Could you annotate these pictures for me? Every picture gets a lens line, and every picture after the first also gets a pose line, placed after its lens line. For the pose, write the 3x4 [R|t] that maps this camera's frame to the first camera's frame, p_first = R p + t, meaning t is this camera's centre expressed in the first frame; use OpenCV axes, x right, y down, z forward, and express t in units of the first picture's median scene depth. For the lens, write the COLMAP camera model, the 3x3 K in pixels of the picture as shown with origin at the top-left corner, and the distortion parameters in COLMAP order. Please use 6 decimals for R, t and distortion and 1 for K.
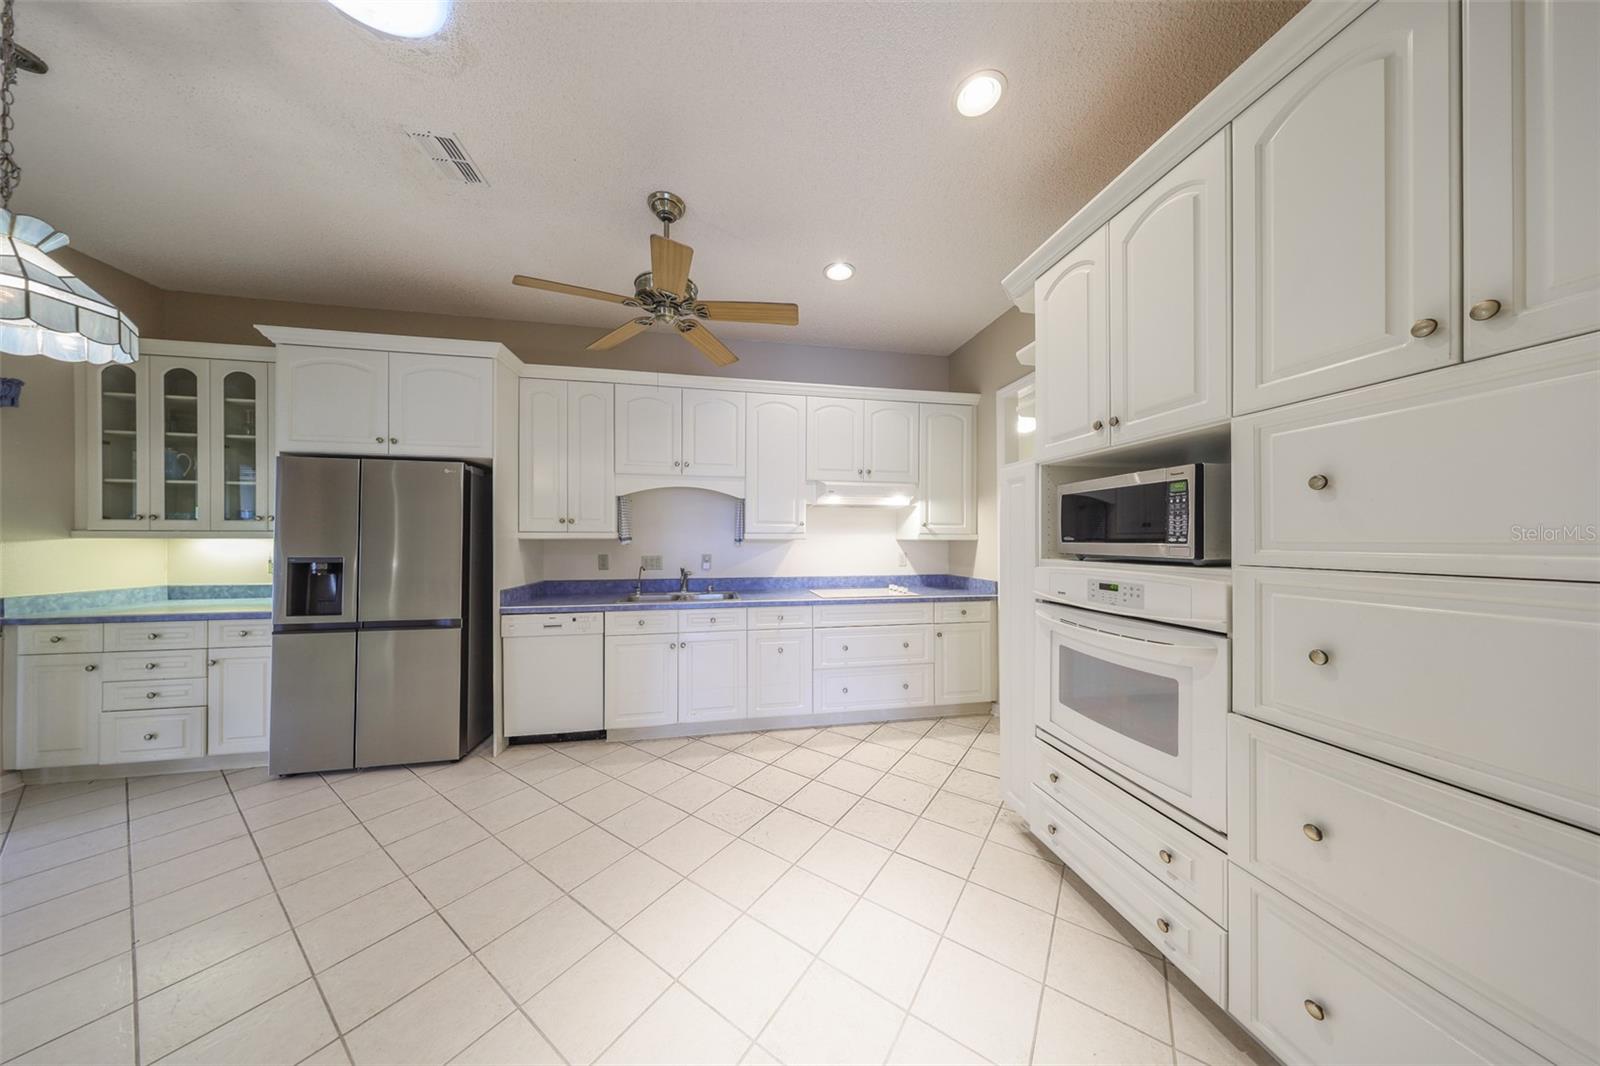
lens RADIAL K [[465.4, 0, 802.3], [0, 465.4, 536.7], [0, 0, 1]] dist [0.000695, 0.000003]
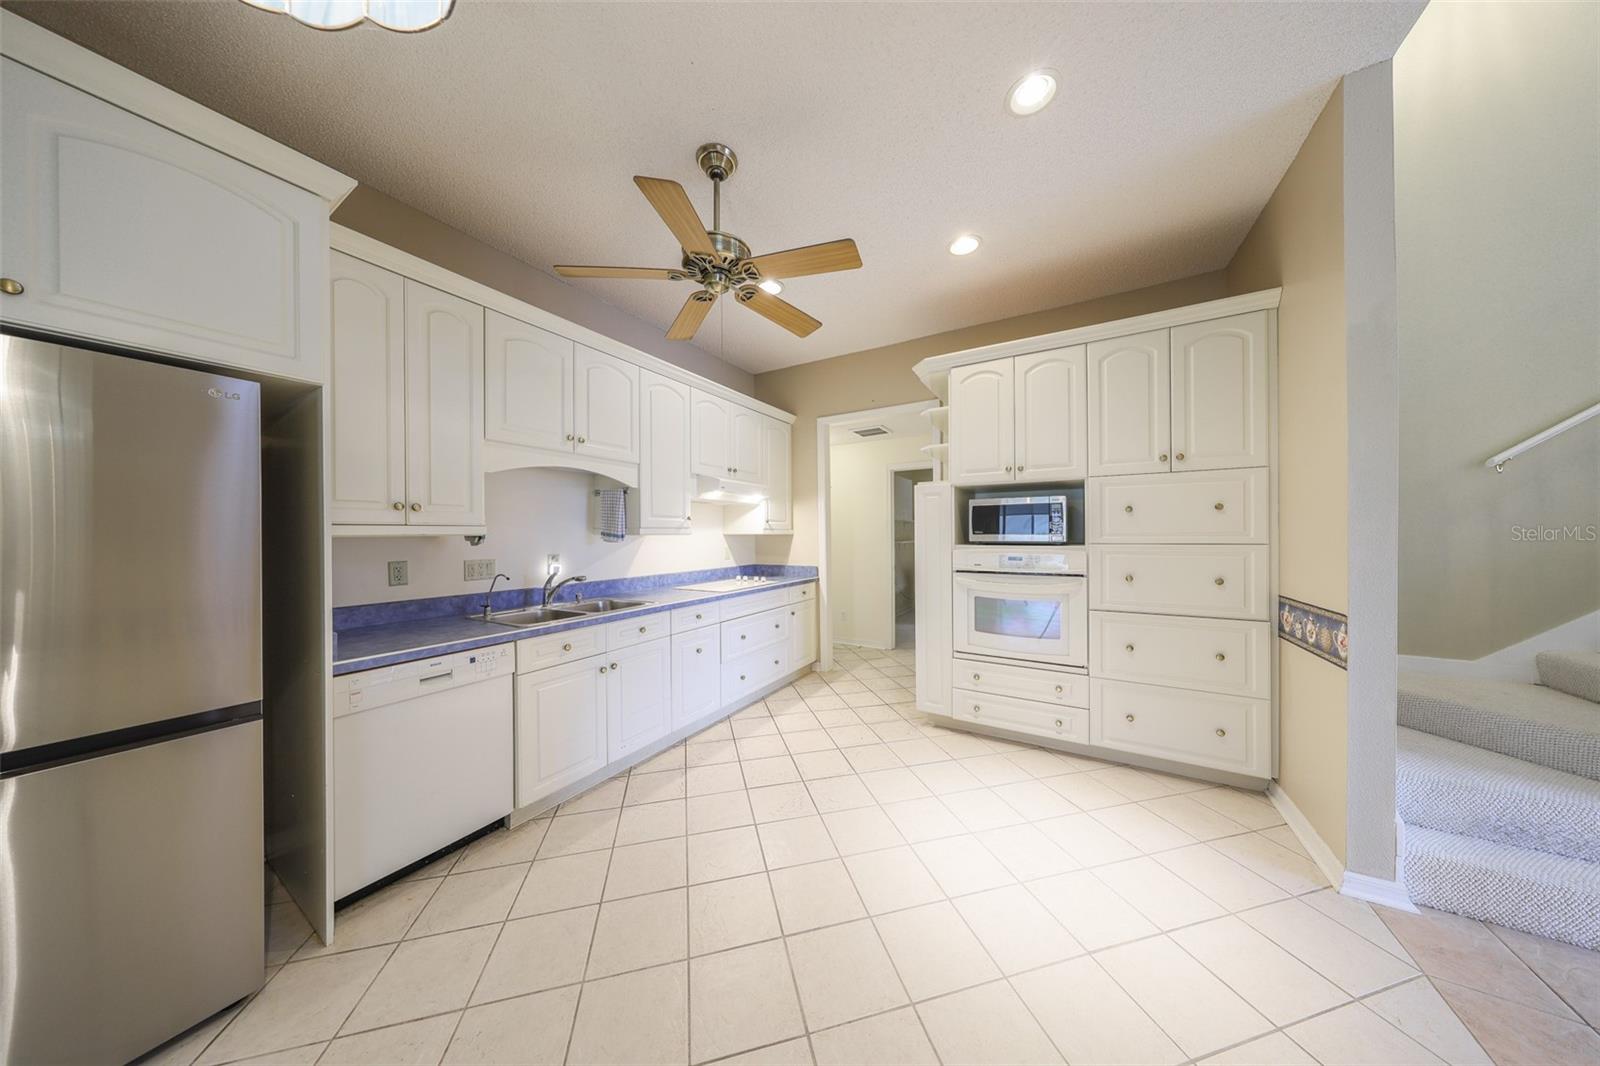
lens RADIAL K [[459.5, 0, 800.0], [0, 459.5, 533.0], [0, 0, 1]] dist [-0.004107, -0.000036]
pose [[0.663777, -0.004267, 0.747918, -0.648451], [0.002783, 0.999991, 0.003235, 0.000097], [-0.747925, -0.000066, 0.663783, 0.230169]]
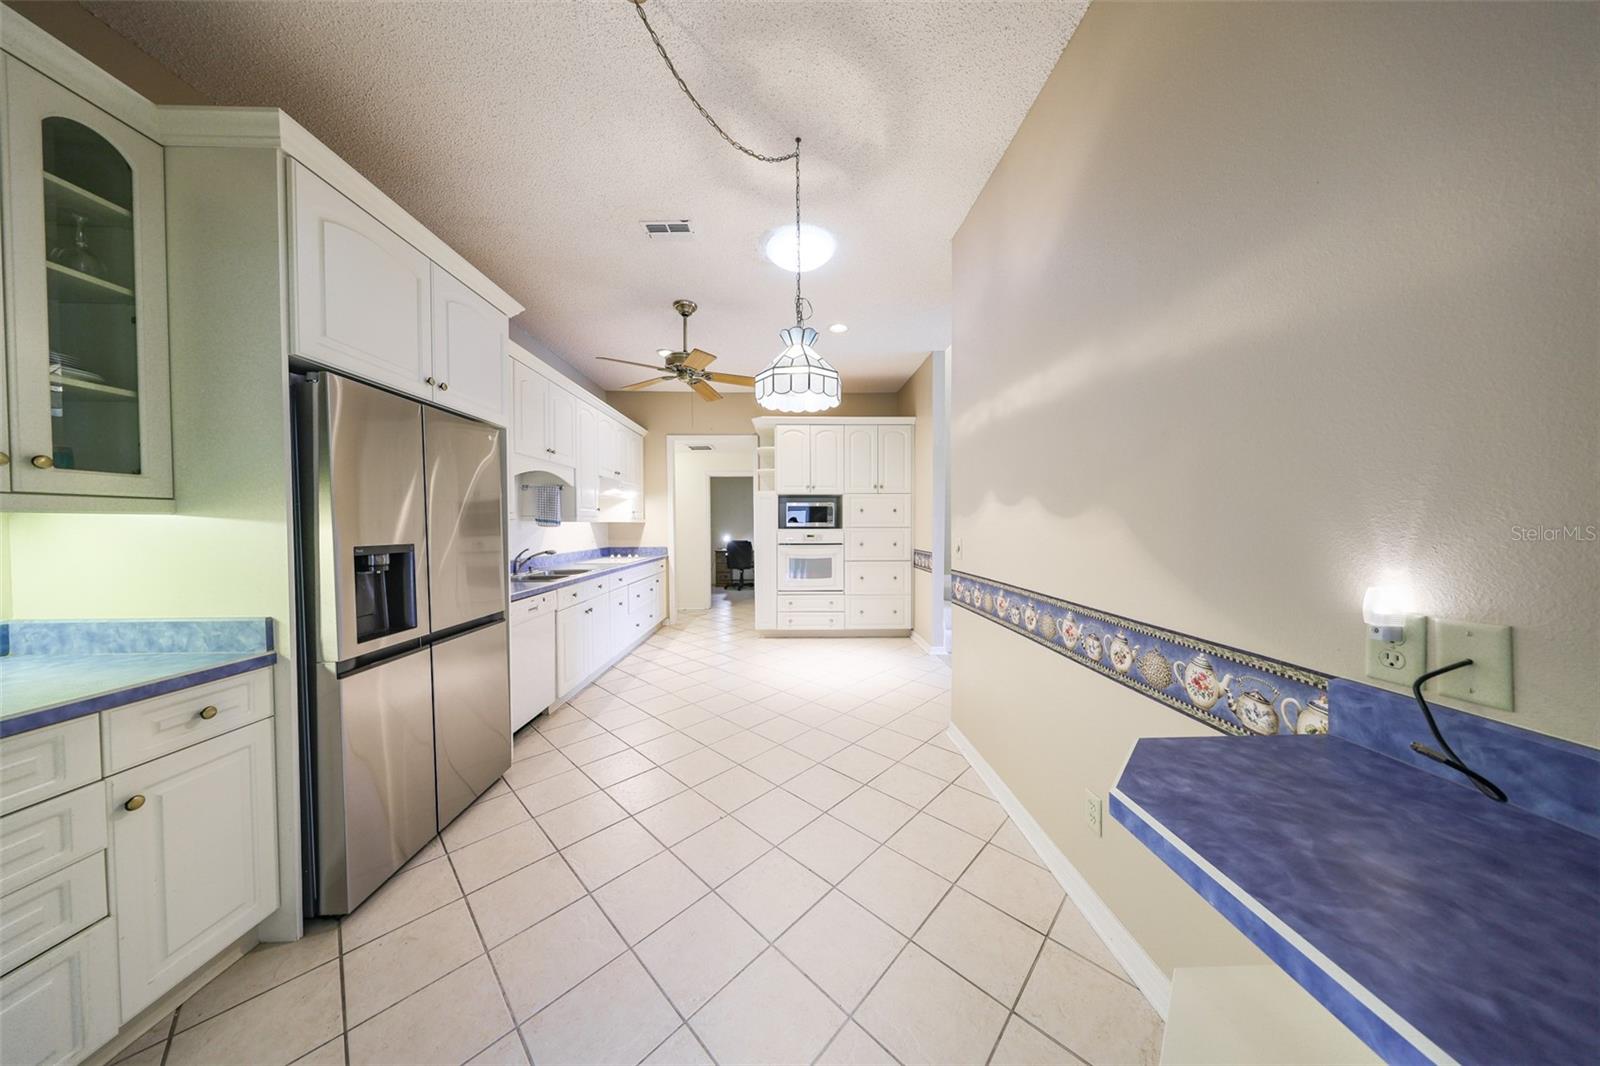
lens RADIAL K [[461.3, 0, 804.4], [0, 461.3, 534.8], [0, 0, 1]] dist [-0.000459, 0.000009]
pose [[0.155758, -0.023685, 0.987511, -1.358842], [-0.003671, 0.999692, 0.024556, 0.010132], [-0.987788, -0.007450, 0.155623, 0.279572]]
